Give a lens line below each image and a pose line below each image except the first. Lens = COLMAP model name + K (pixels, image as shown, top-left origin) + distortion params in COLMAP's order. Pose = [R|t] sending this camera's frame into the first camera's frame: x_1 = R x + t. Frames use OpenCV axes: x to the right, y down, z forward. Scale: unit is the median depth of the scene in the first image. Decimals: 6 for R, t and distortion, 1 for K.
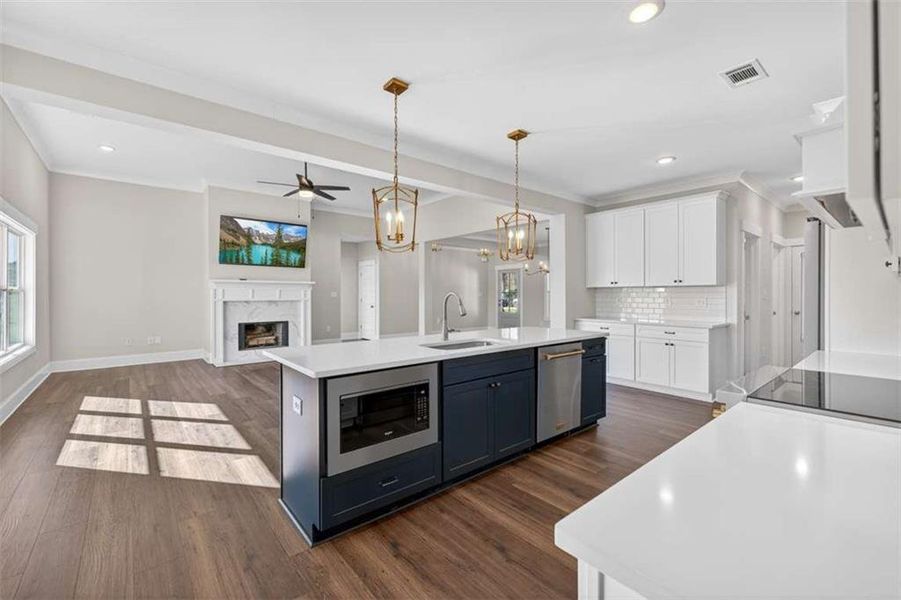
lens RADIAL K [[381.1, 0, 444.5], [0, 381.1, 296.0], [0, 0, 1]] dist [0.002271, 0.000116]
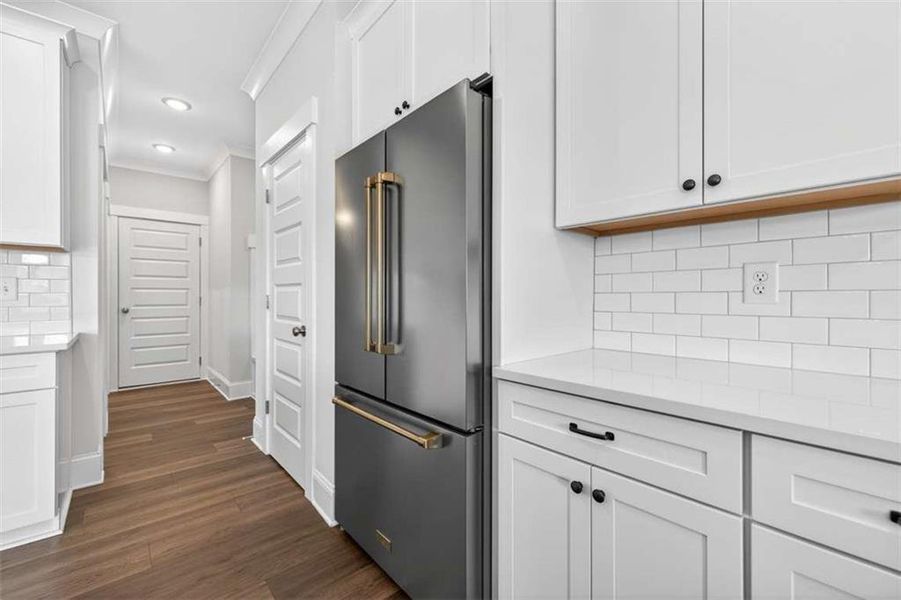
lens RADIAL K [[381.1, 0, 444.5], [0, 381.1, 296.0], [0, 0, 1]] dist [0.002271, 0.000116]
pose [[-0.014690, 0.006811, 0.999869, 0.215995], [-0.000249, 0.999977, -0.006816, 0.022856], [-0.999892, -0.000349, -0.014688, 0.443121]]
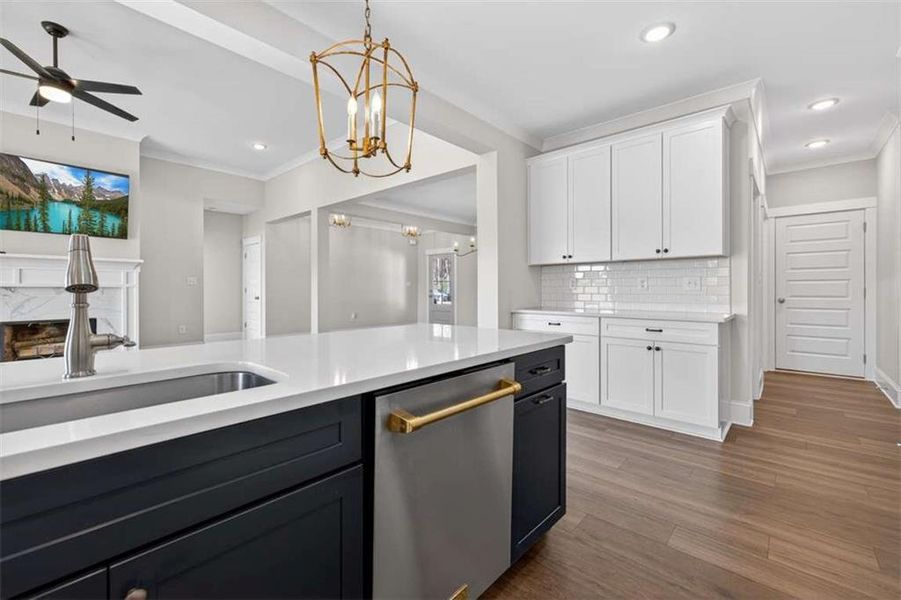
lens RADIAL K [[392.7, 0, 454.5], [0, 392.7, 293.8], [0, 0, 1]] dist [0.001925, 0.000271]
pose [[0.986363, -0.000855, 0.164583, 0.124464], [-0.000740, 0.999953, 0.009631, 0.023738], [-0.164583, -0.009621, 0.986316, 0.325498]]
